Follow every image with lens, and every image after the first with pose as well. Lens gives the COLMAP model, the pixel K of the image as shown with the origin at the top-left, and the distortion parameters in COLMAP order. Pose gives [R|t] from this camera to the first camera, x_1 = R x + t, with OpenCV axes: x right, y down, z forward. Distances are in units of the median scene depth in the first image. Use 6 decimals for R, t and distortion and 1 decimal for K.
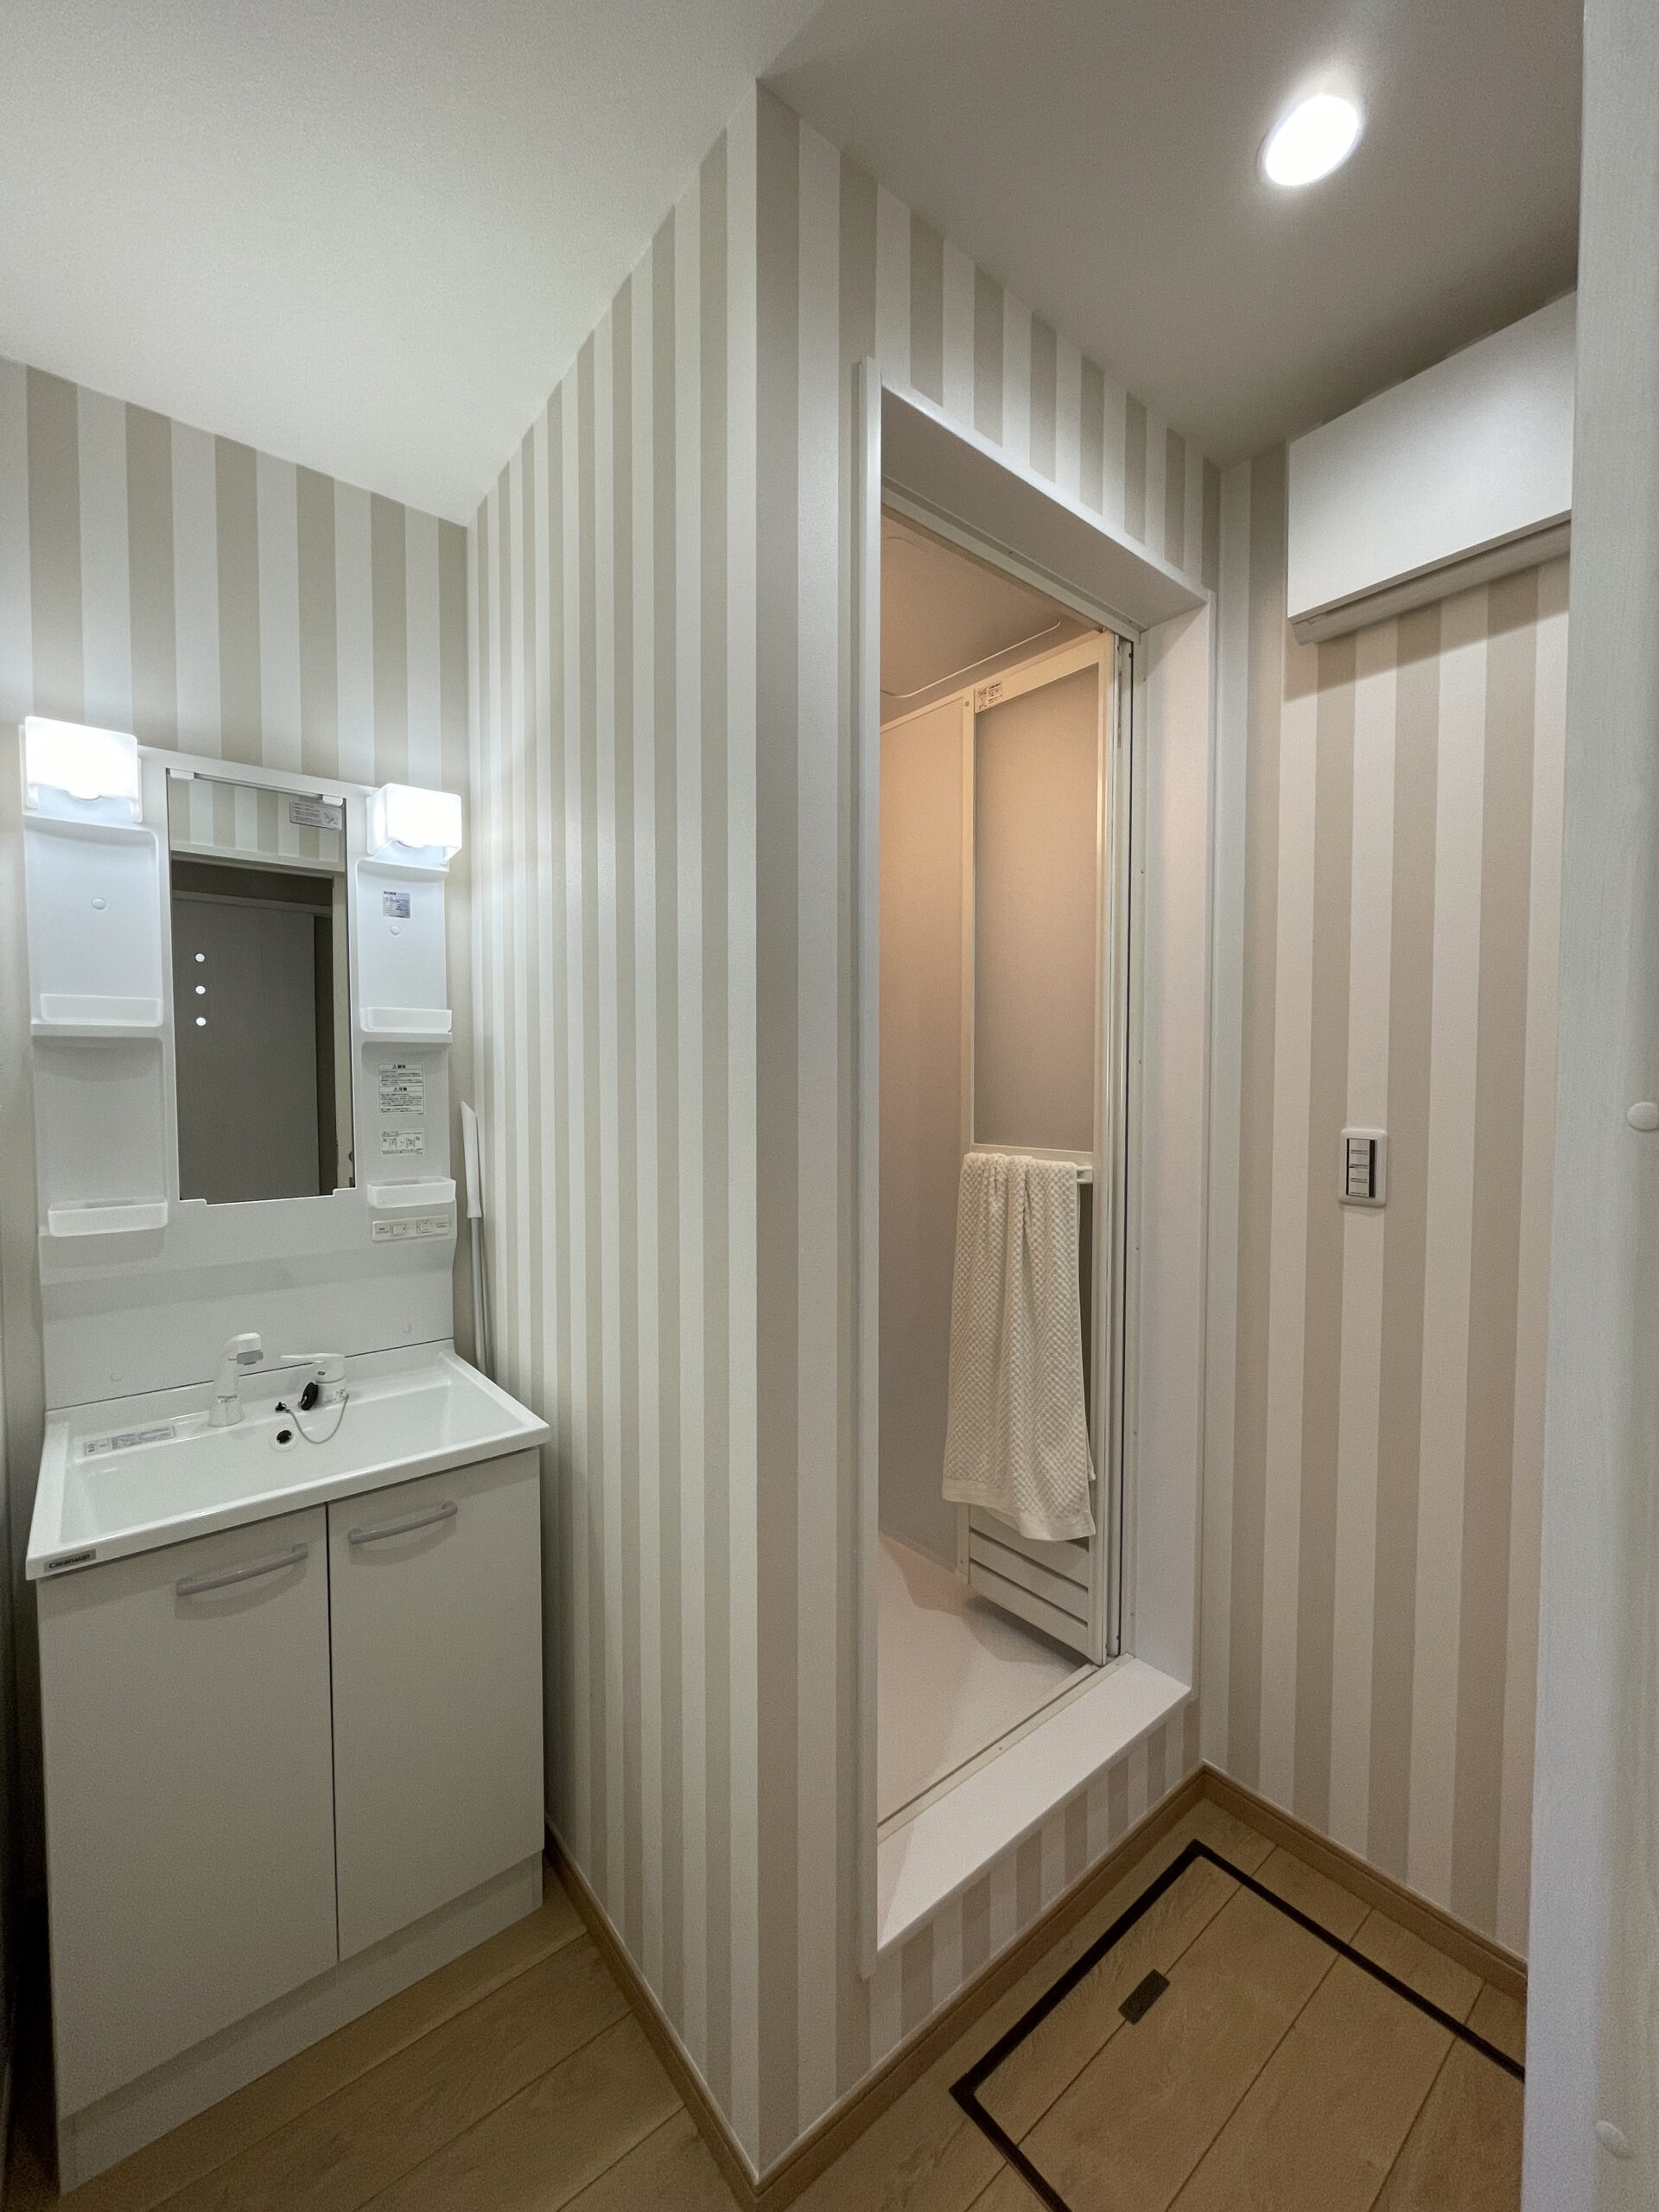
lens RADIAL K [[892.8, 0, 831.0], [0, 892.8, 1108.2], [0, 0, 1]] dist [-0.002353, -0.000092]
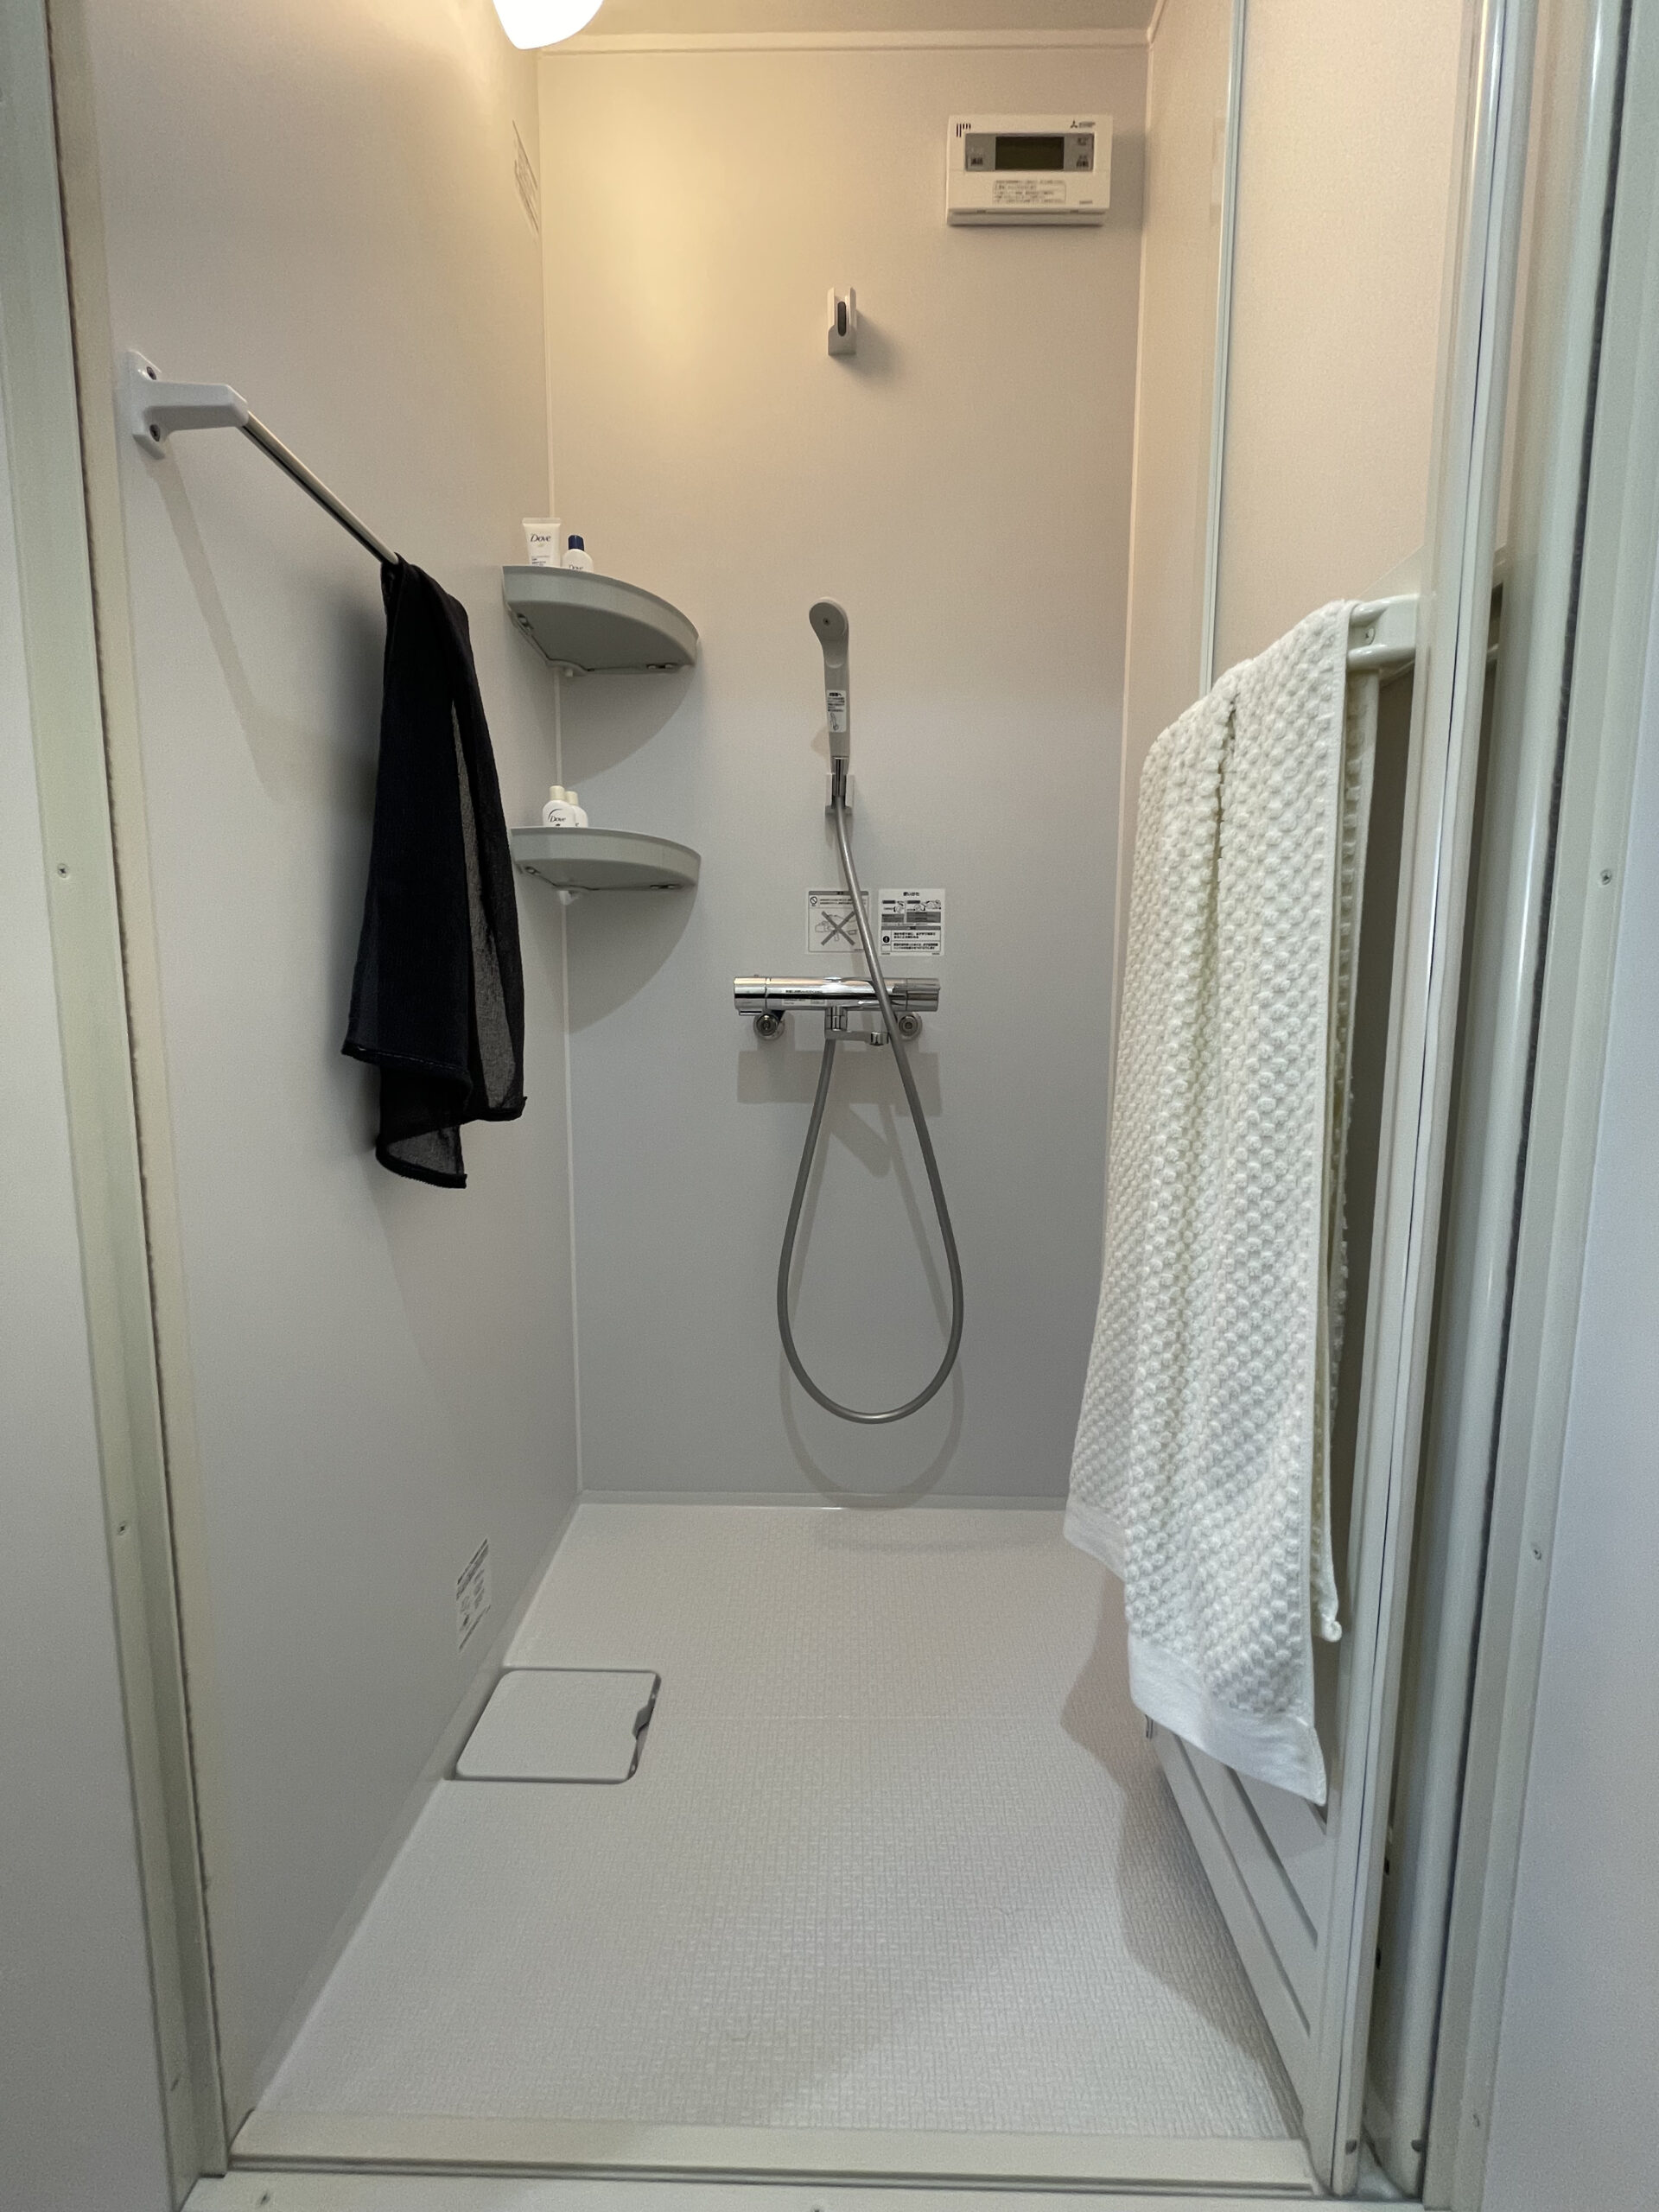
lens RADIAL K [[892.8, 0, 831.0], [0, 892.8, 1108.2], [0, 0, 1]] dist [-0.002353, -0.000092]
pose [[0.764602, 0.076423, -0.639956, 0.369764], [-0.028191, 0.995960, 0.085254, 0.225604], [0.643886, -0.047144, 0.763668, 0.706453]]
